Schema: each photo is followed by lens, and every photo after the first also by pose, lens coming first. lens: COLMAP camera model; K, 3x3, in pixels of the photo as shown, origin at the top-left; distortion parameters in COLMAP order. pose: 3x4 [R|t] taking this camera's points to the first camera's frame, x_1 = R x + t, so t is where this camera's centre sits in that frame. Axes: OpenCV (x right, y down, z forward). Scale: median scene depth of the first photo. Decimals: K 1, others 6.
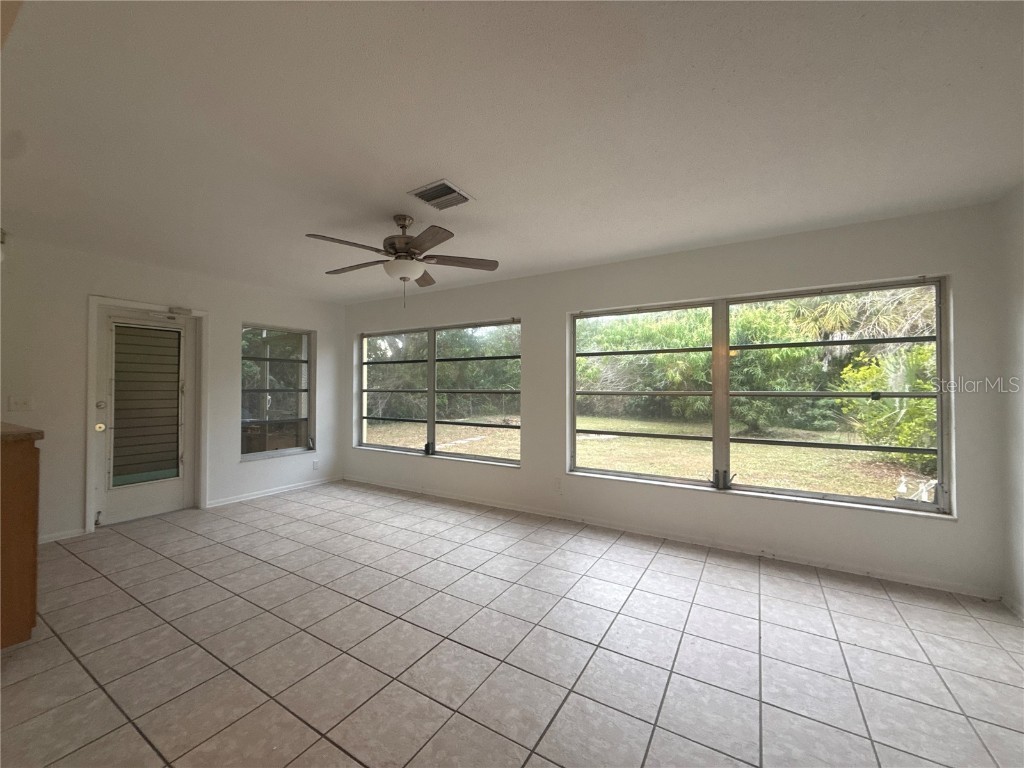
lens RADIAL K [[405.1, 0, 515.7], [0, 405.1, 383.0], [0, 0, 1]] dist [-0.000658, 0.000409]
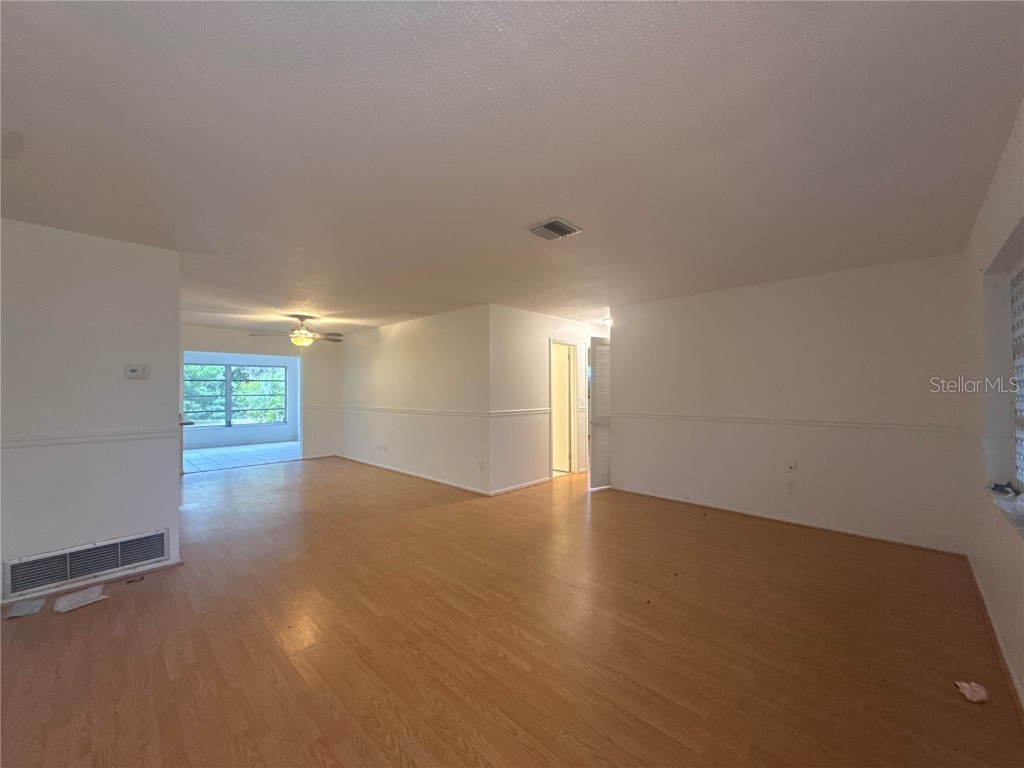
lens RADIAL K [[405.1, 0, 511.7], [0, 405.1, 386.4], [0, 0, 1]] dist [-0.000658, 0.000409]
pose [[0.222182, 0.003527, 0.974999, -0.685738], [-0.006151, 0.999979, -0.002216, -0.016623], [-0.974986, -0.005505, 0.222199, -0.603184]]
